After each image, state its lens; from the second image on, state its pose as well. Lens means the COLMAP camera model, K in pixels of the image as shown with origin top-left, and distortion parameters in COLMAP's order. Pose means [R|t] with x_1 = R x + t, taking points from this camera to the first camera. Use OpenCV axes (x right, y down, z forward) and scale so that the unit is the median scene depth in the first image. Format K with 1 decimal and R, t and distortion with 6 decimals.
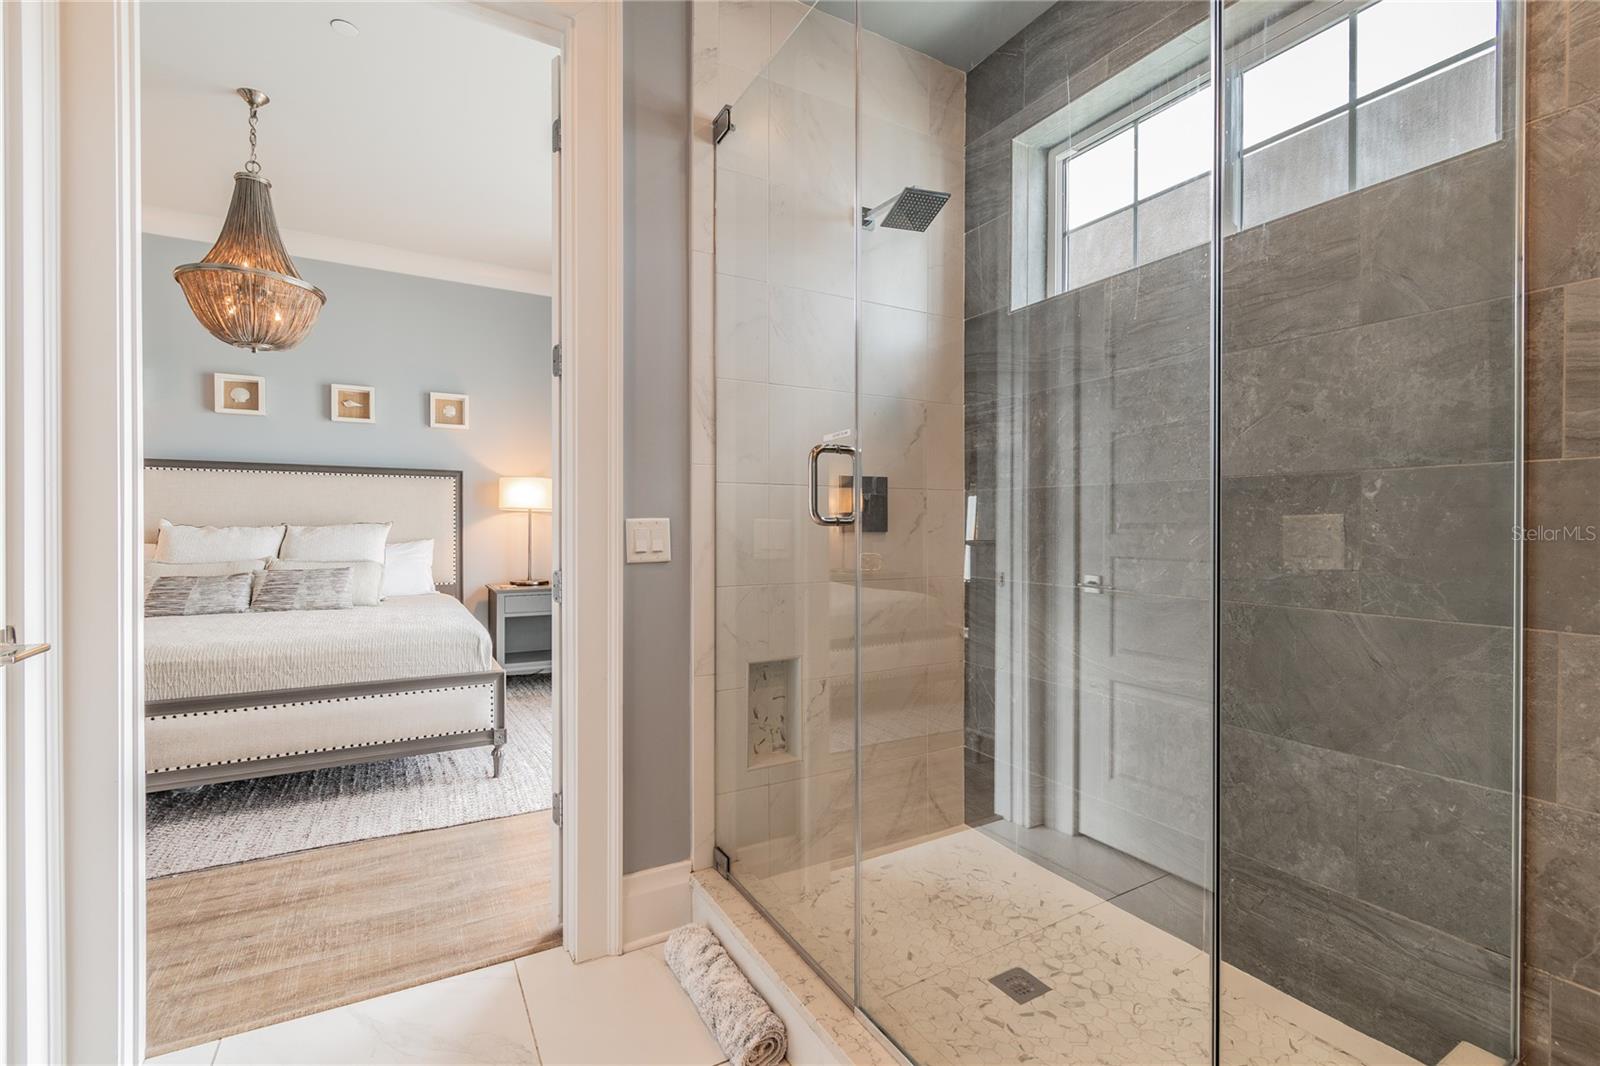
lens RADIAL K [[711.3, 0, 812.4], [0, 711.3, 532.5], [0, 0, 1]] dist [-0.001502, 0.000872]
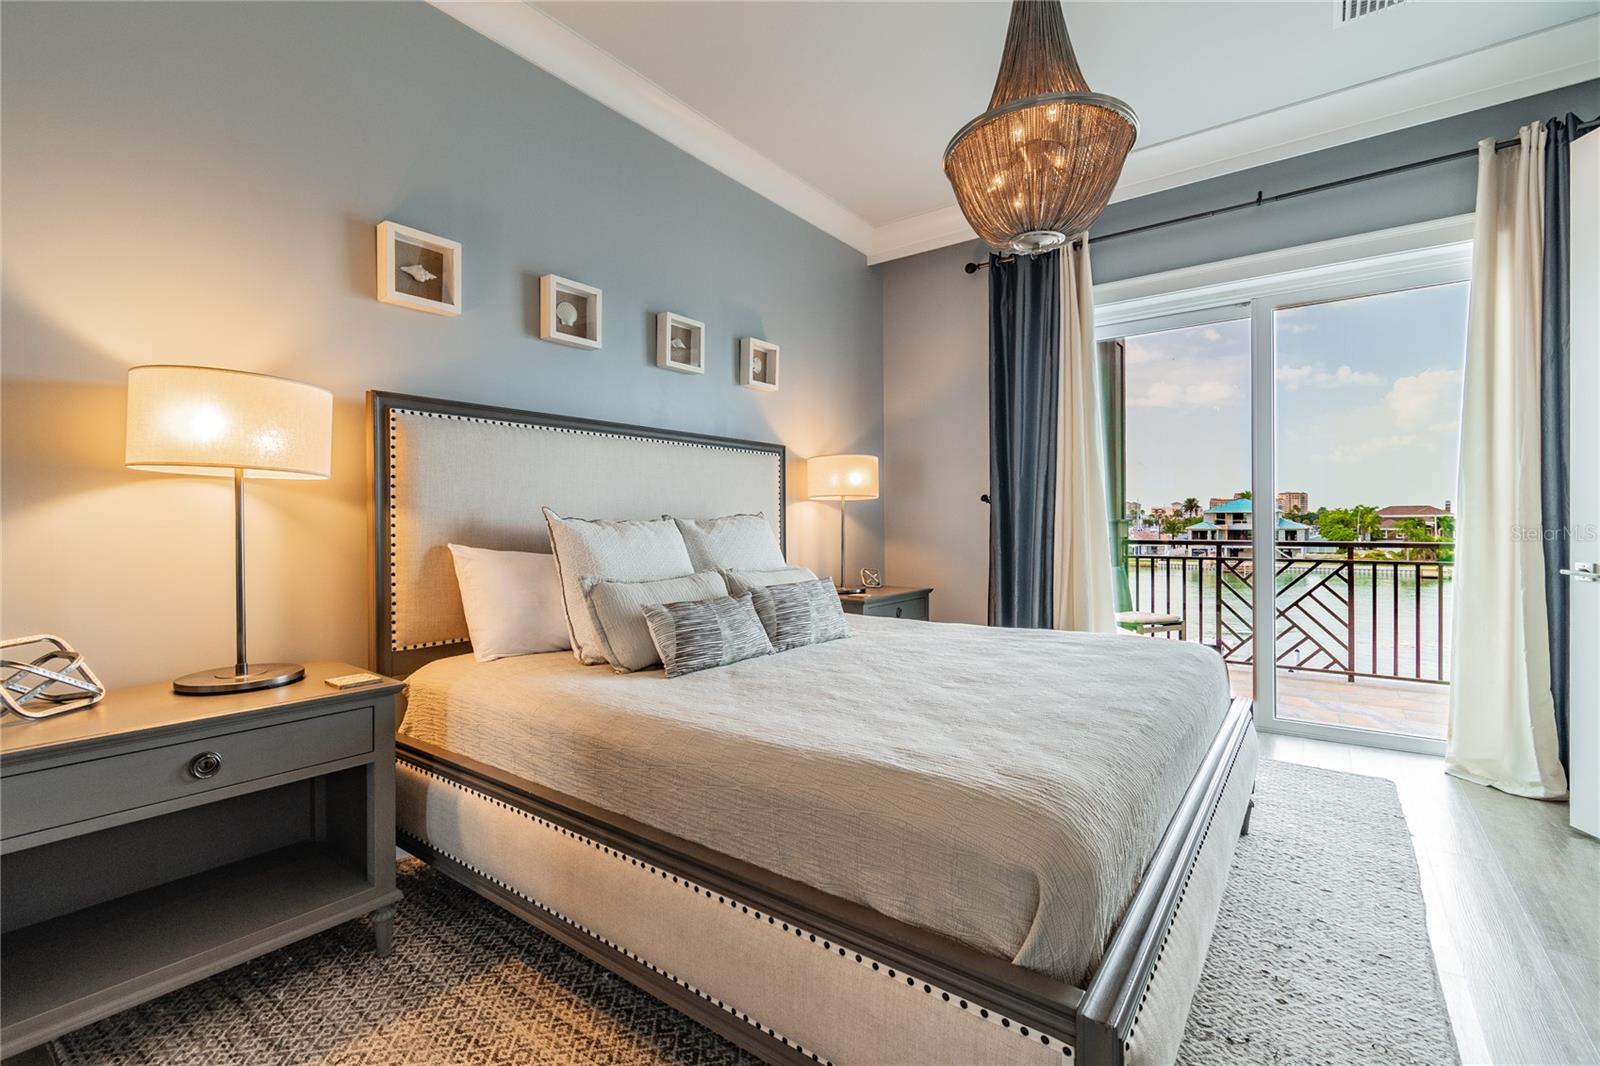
lens RADIAL K [[711.3, 0, 795.2], [0, 711.3, 523.1], [0, 0, 1]] dist [-0.001502, 0.000872]
pose [[0.924002, -0.003712, 0.382370, -0.985677], [0.004975, 0.999985, -0.002315, -0.003738], [-0.382355, 0.004042, 0.924007, 0.380931]]
